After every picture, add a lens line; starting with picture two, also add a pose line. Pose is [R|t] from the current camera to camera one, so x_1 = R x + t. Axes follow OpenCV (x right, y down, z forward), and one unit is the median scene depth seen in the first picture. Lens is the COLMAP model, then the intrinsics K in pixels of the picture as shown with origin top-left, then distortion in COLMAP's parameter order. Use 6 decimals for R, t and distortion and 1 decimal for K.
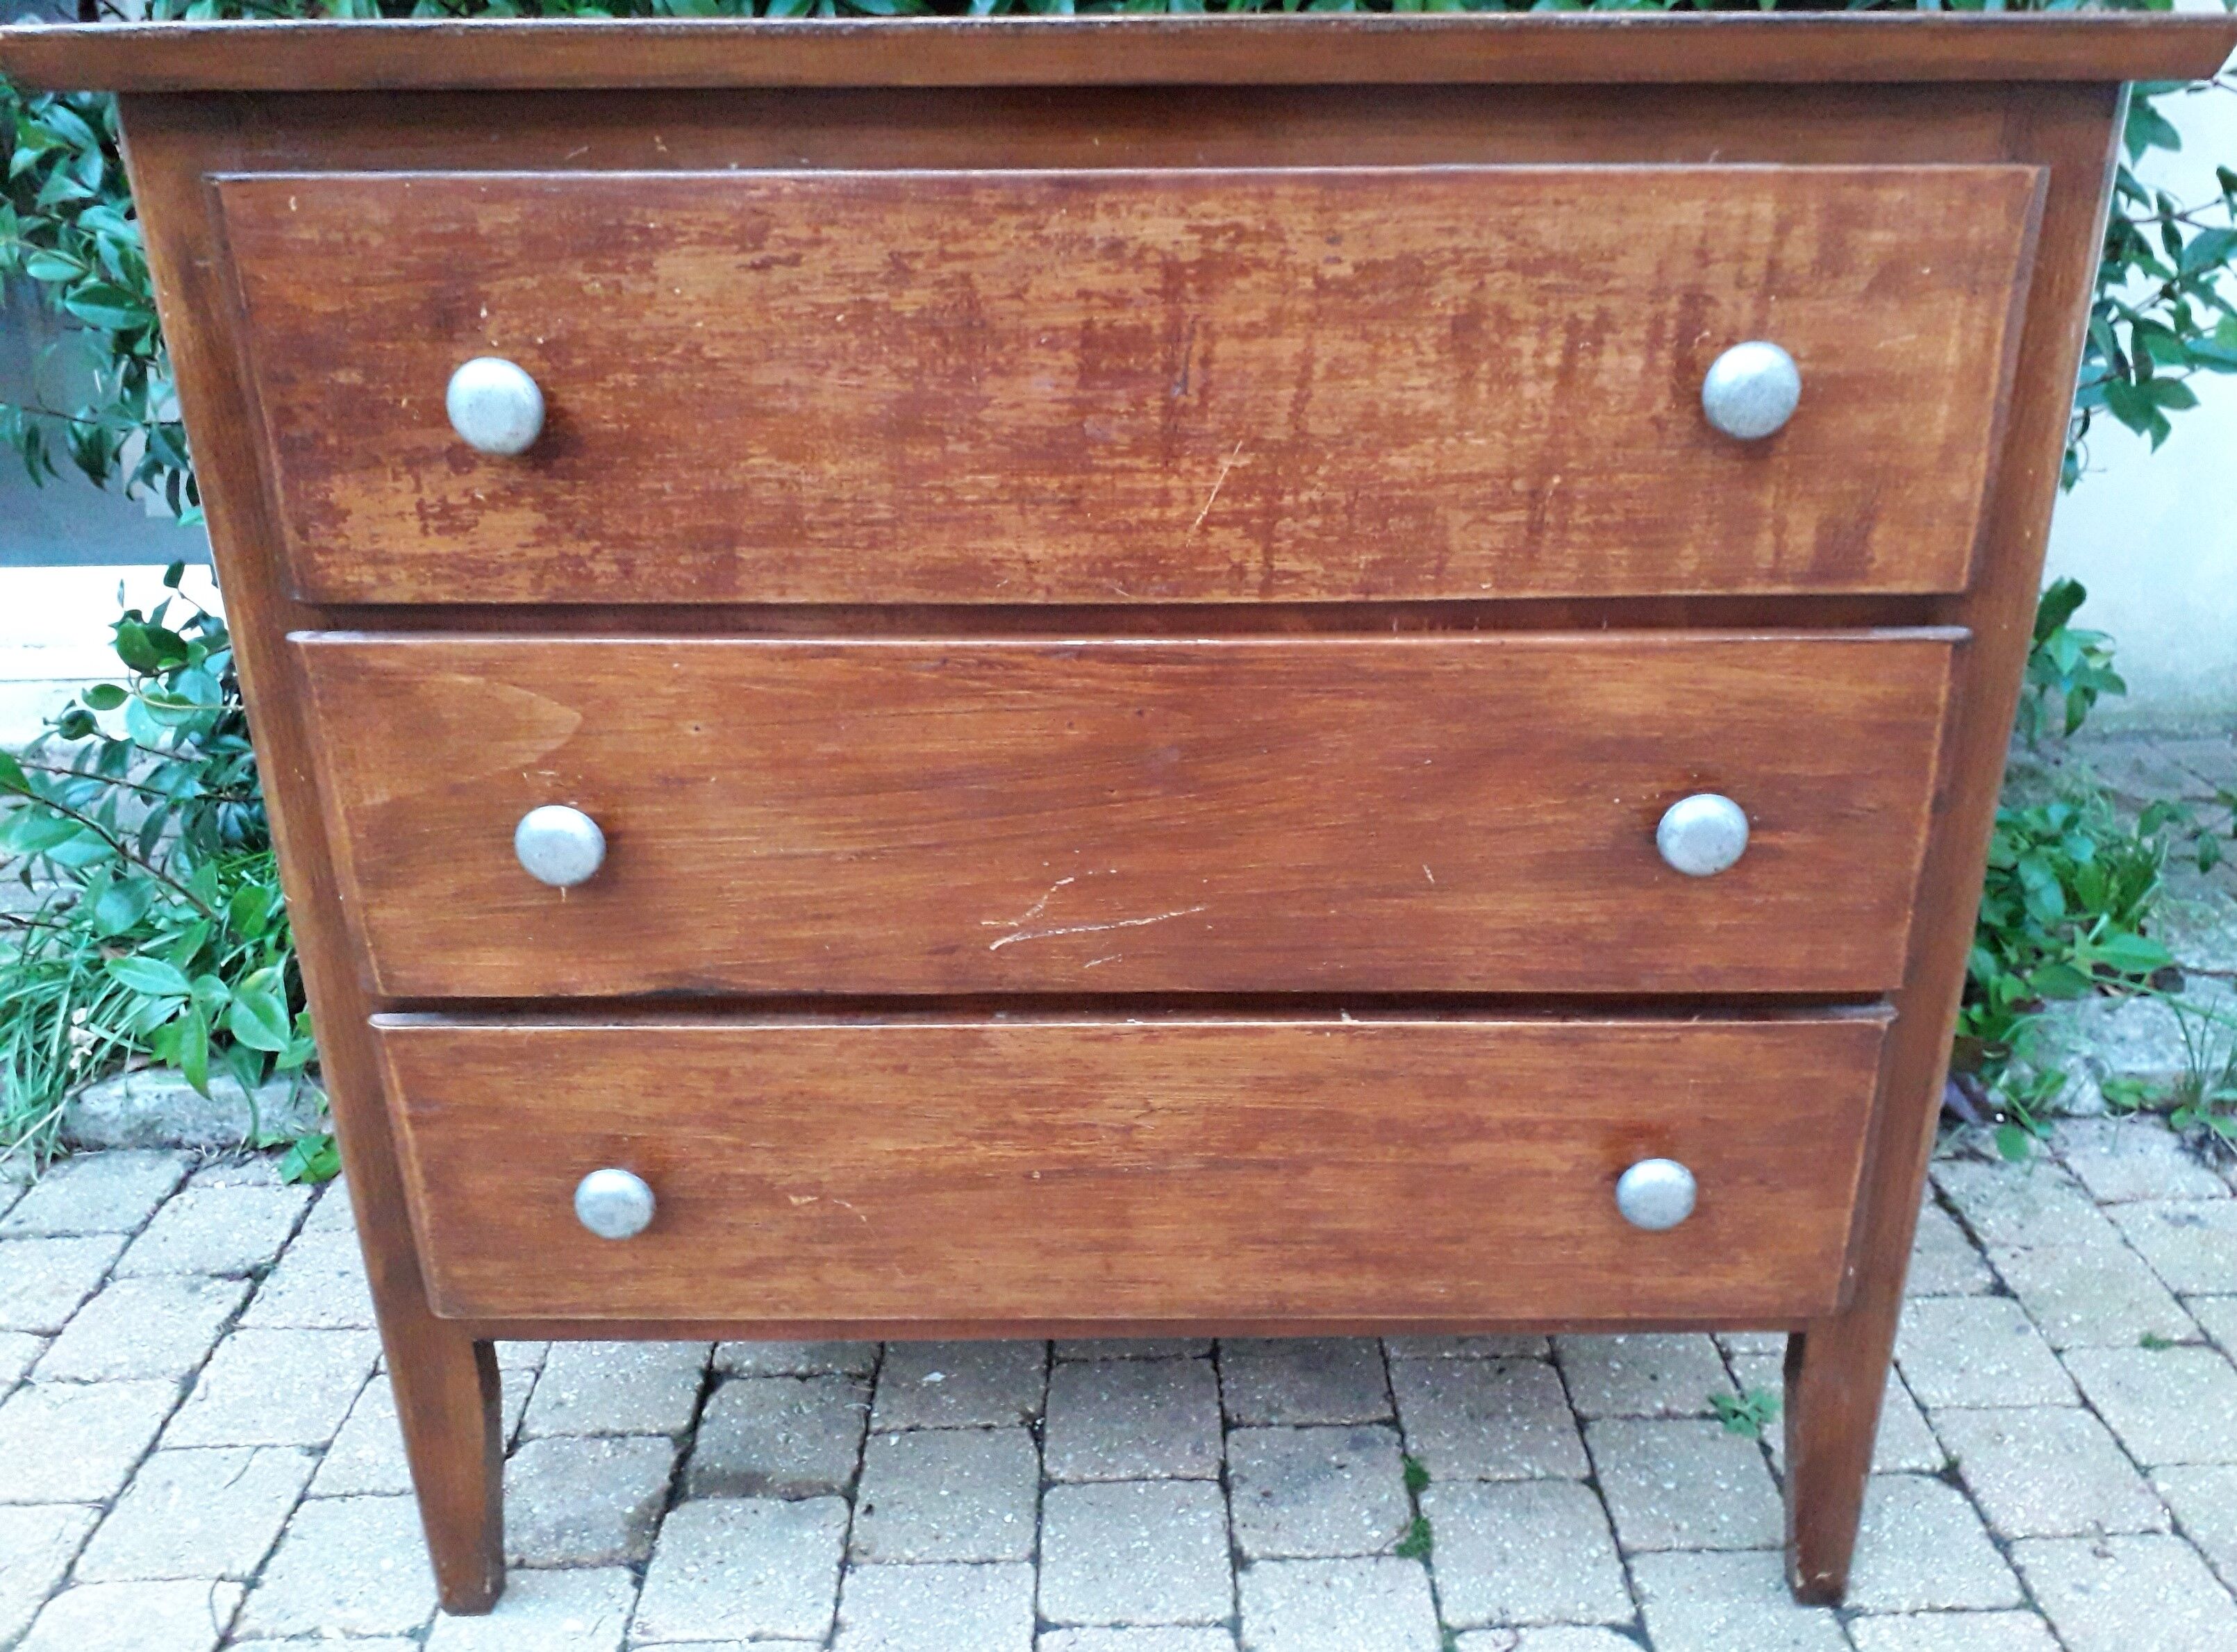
lens RADIAL K [[1873.3, 0, 1161.8], [0, 1873.3, 824.0], [0, 0, 1]] dist [-0.002565, -0.001447]
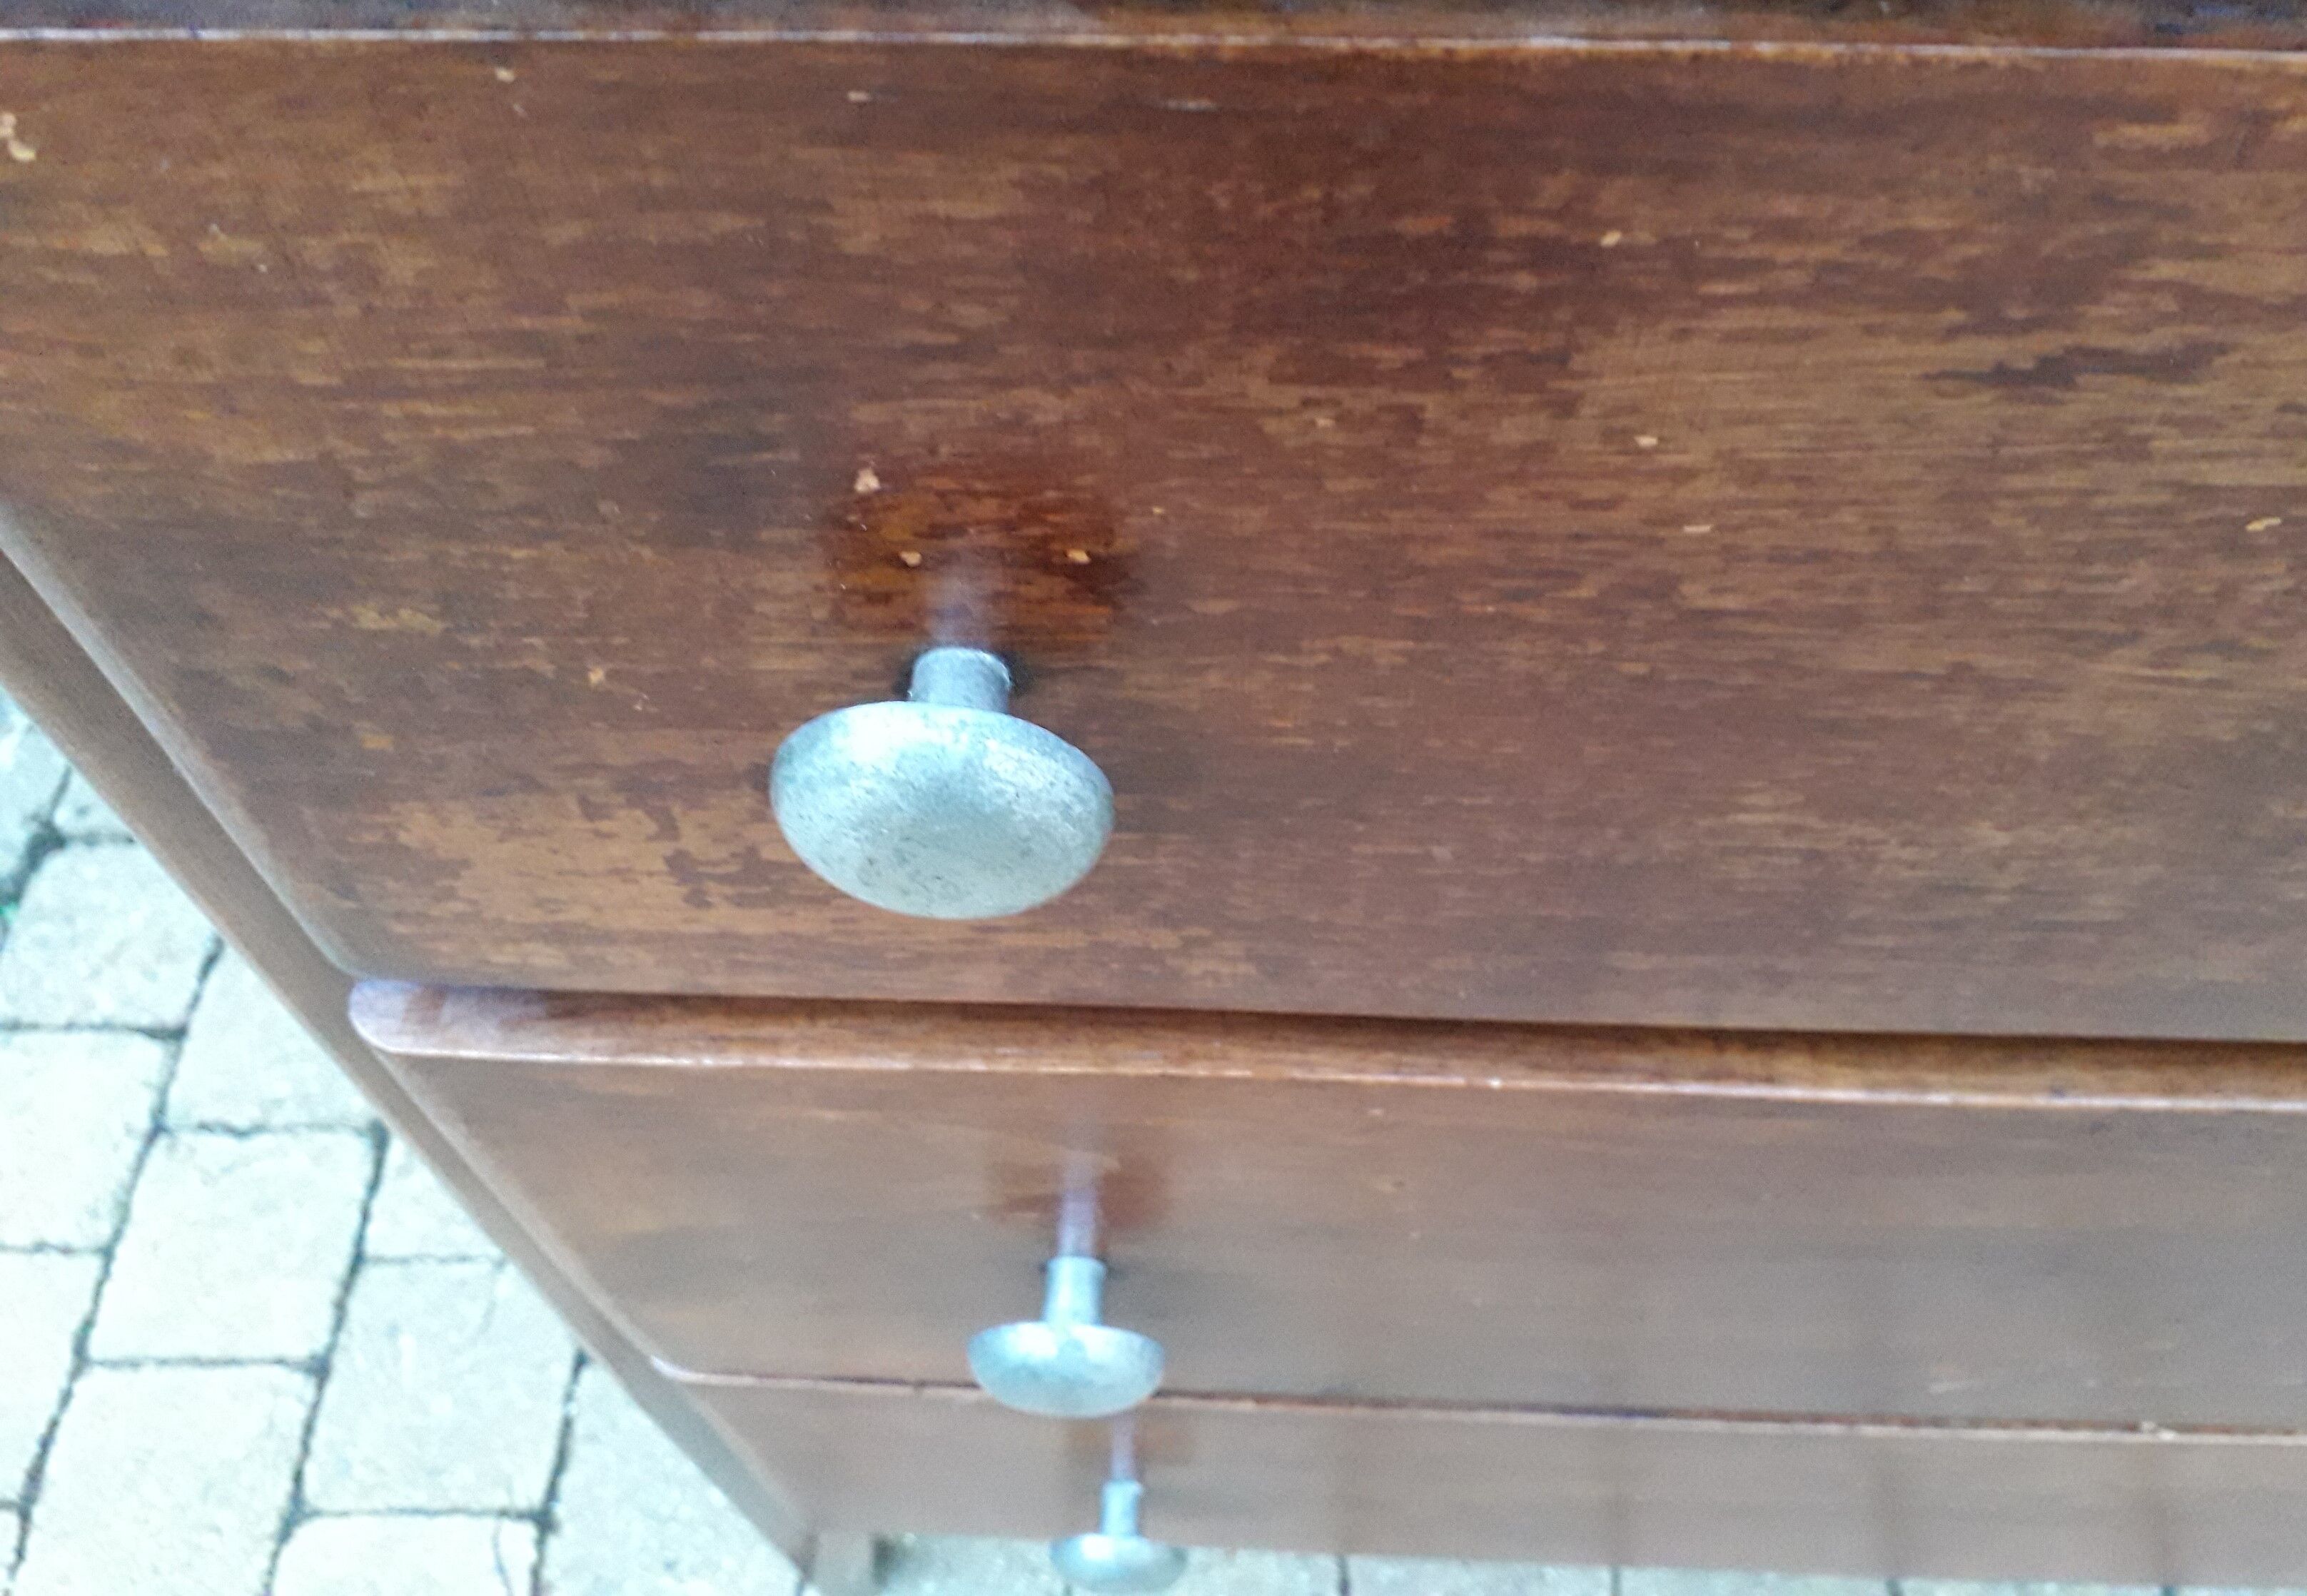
lens RADIAL K [[1951.4, 0, 1187.0], [0, 1951.4, 740.1], [0, 0, 1]] dist [-0.005798, -0.016477]
pose [[0.999161, 0.021112, -0.035102, -0.206160], [0.000605, 0.849245, 0.527998, -0.257854], [0.040957, -0.527576, 0.848520, 0.506477]]
